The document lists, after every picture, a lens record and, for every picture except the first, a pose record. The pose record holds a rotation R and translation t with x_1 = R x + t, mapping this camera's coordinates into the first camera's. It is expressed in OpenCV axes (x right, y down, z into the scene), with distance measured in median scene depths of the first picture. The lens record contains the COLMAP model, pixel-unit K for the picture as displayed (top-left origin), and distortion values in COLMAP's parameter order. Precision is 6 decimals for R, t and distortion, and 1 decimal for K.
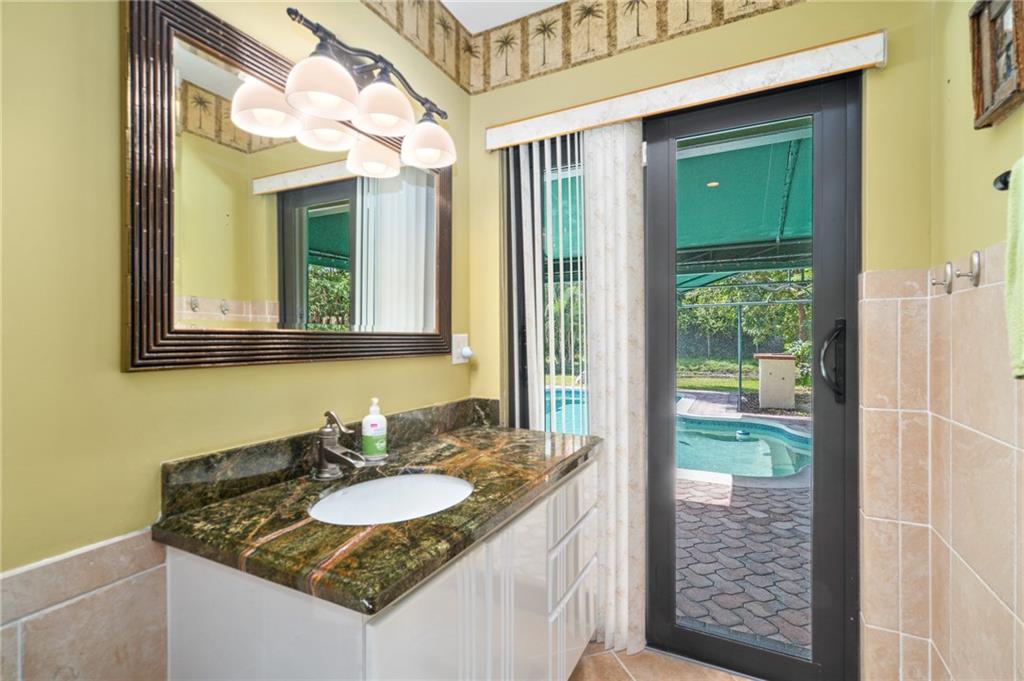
lens RADIAL K [[468.7, 0, 512.0], [0, 468.7, 340.5], [0, 0, 1]] dist [-0.000574, -0.000163]
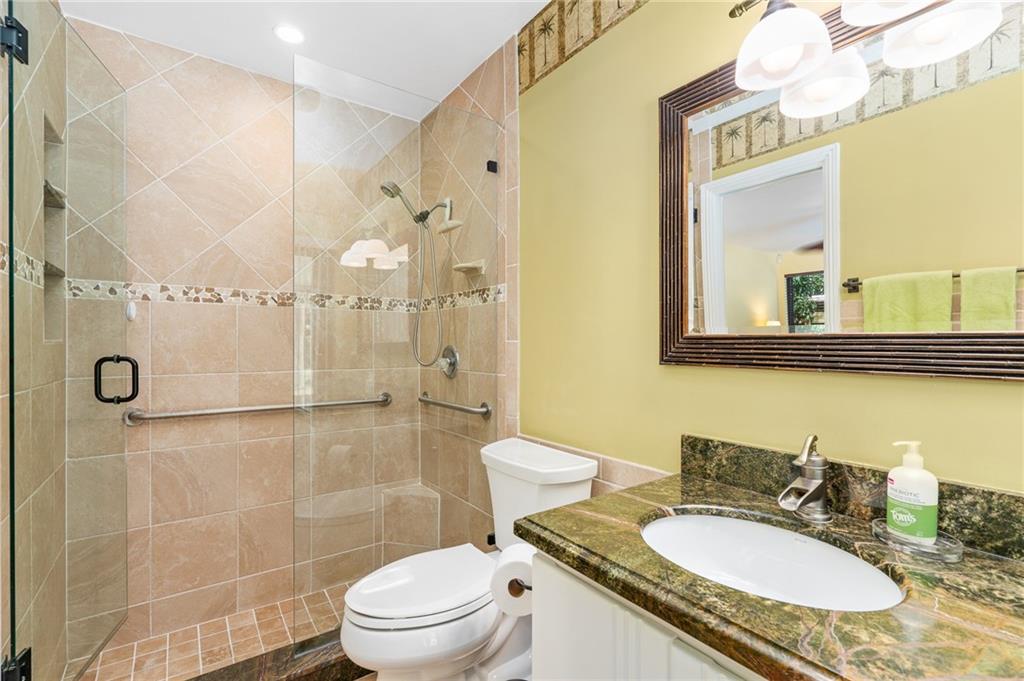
lens RADIAL K [[468.7, 0, 512.0], [0, 468.7, 340.5], [0, 0, 1]] dist [-0.000574, -0.000163]
pose [[-0.456832, 0.000628, -0.889553, 0.670727], [-0.000594, 0.999999, 0.001012, -0.010646], [0.889553, 0.000990, -0.456831, 1.113883]]
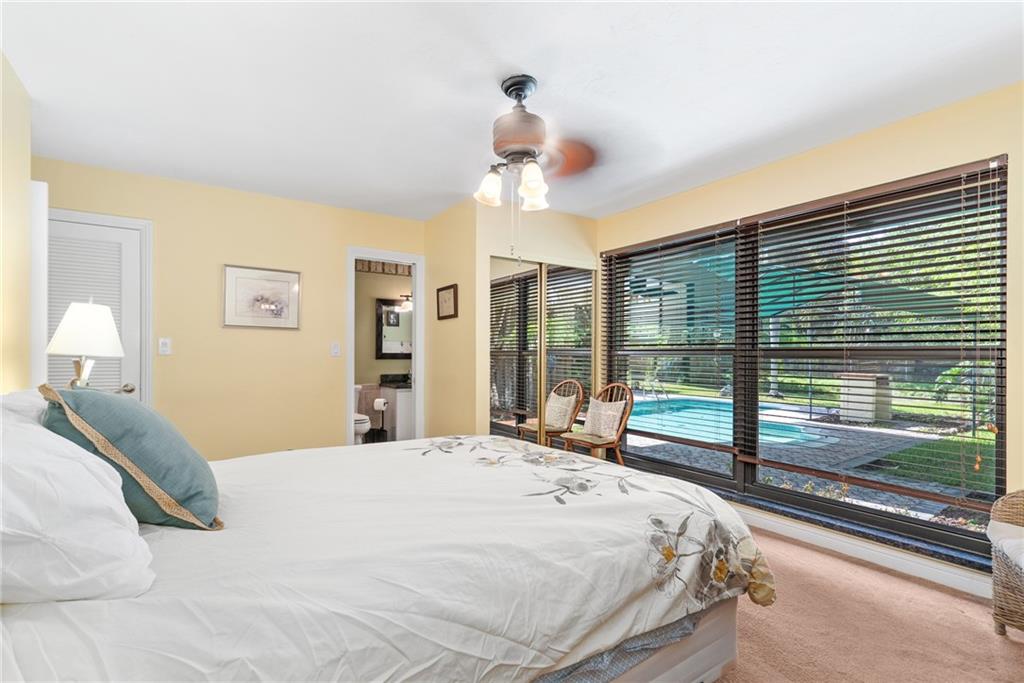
lens RADIAL K [[468.7, 0, 512.0], [0, 468.7, 341.5], [0, 0, 1]] dist [-0.000574, -0.000163]
pose [[0.875299, 0.000066, -0.483582, 3.541571], [-0.002593, 0.999986, -0.004557, -0.137820], [0.483575, 0.005242, 0.875287, -3.370798]]
